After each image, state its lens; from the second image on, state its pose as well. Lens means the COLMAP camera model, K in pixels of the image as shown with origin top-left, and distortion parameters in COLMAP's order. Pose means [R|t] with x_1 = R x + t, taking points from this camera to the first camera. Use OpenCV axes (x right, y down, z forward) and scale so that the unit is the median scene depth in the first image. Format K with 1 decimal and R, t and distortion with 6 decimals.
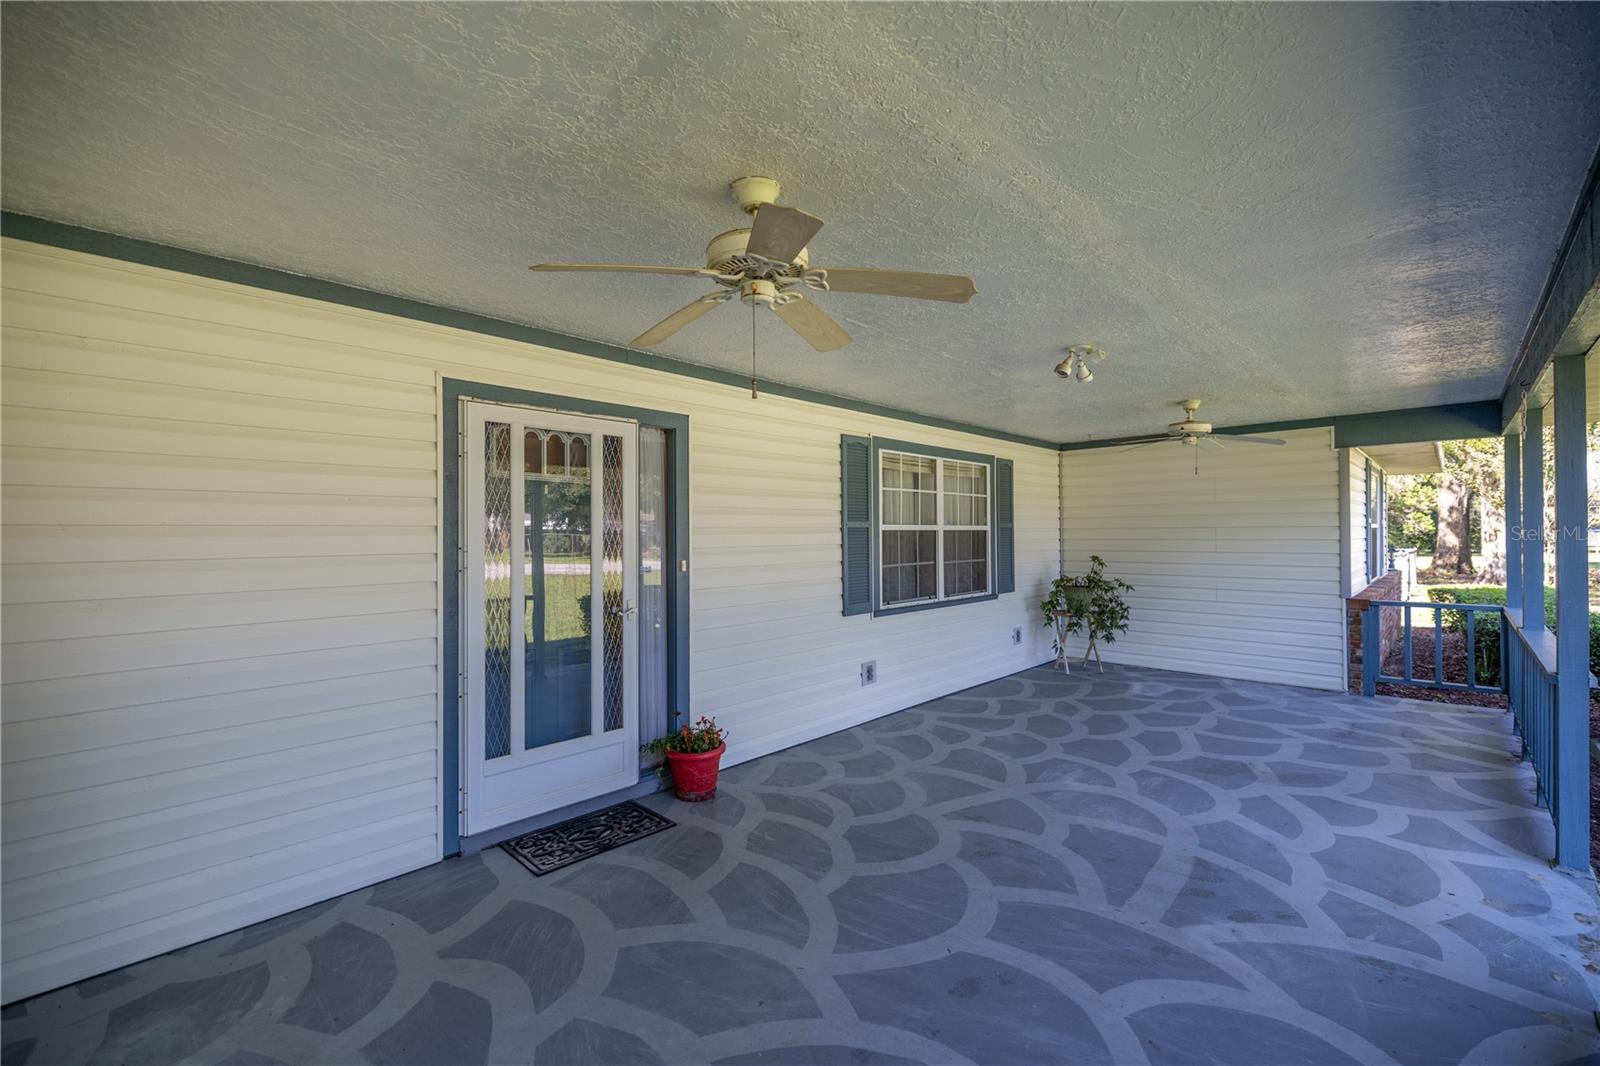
lens RADIAL K [[677.0, 0, 801.1], [0, 677.0, 532.0], [0, 0, 1]] dist [0.000057, 0.000411]
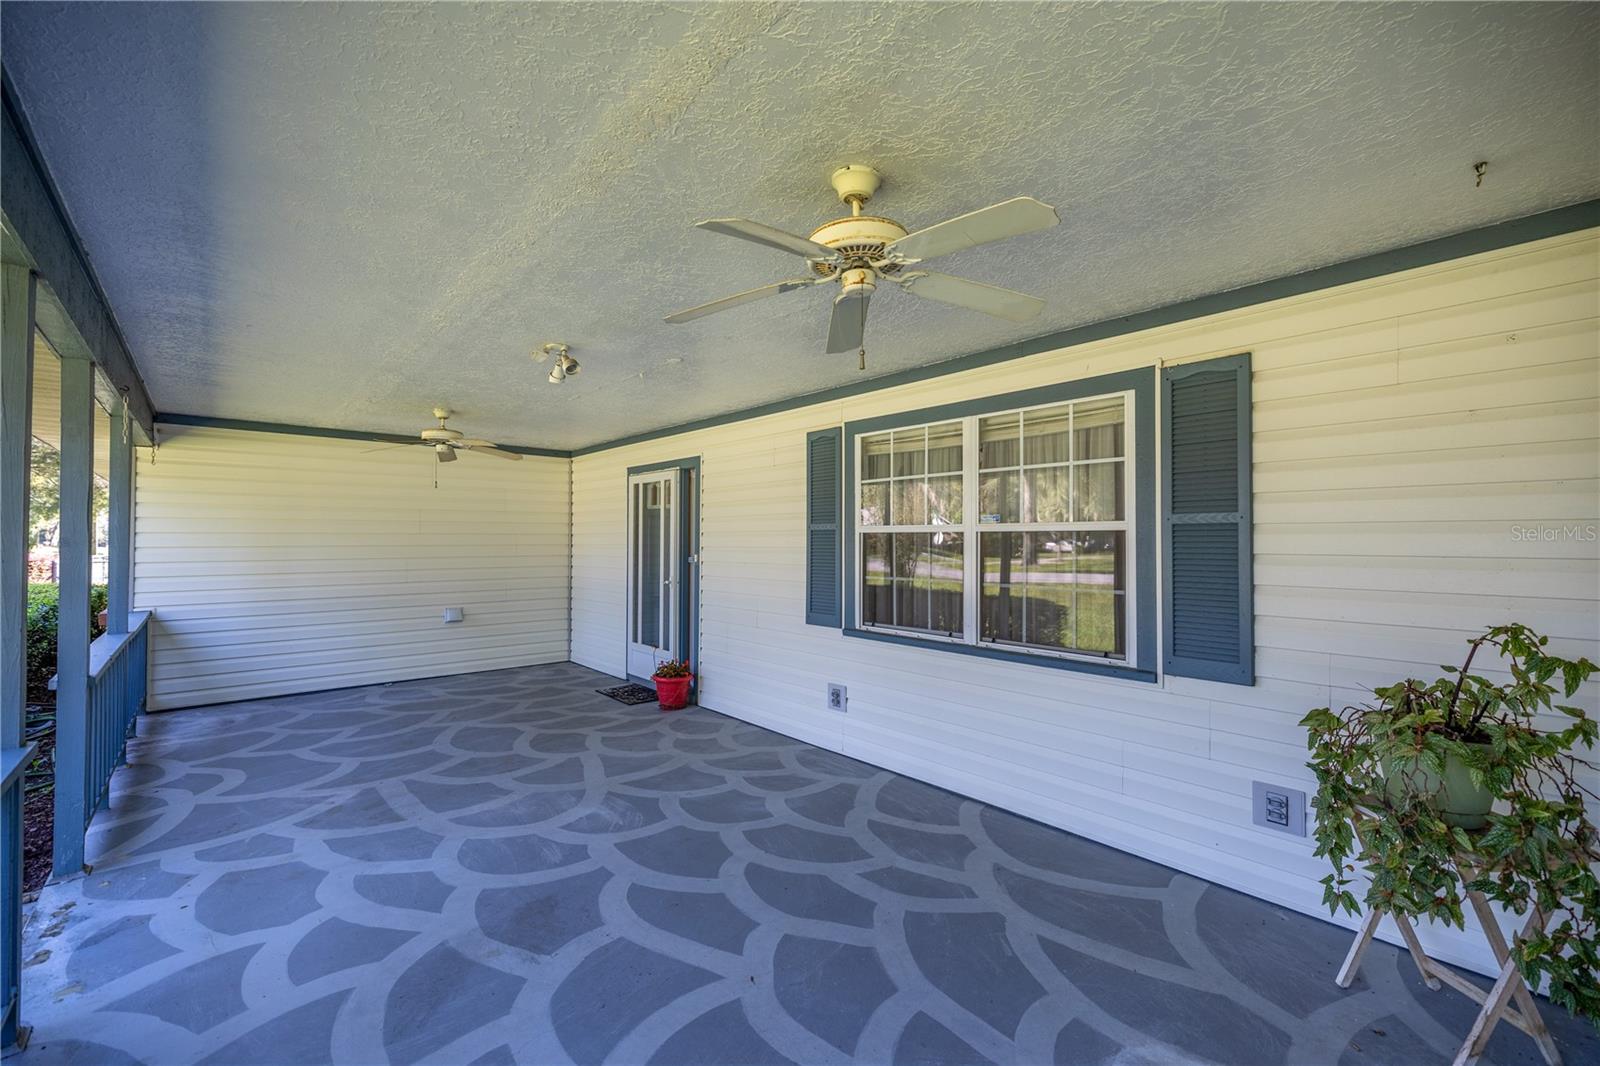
lens RADIAL K [[677.0, 0, 801.0], [0, 677.0, 530.9], [0, 0, 1]] dist [0.000057, 0.000411]
pose [[-0.090654, -0.009945, -0.995833, 1.152722], [-0.001878, 0.999950, -0.009816, 0.004099], [0.995881, 0.000980, -0.090668, 1.225211]]
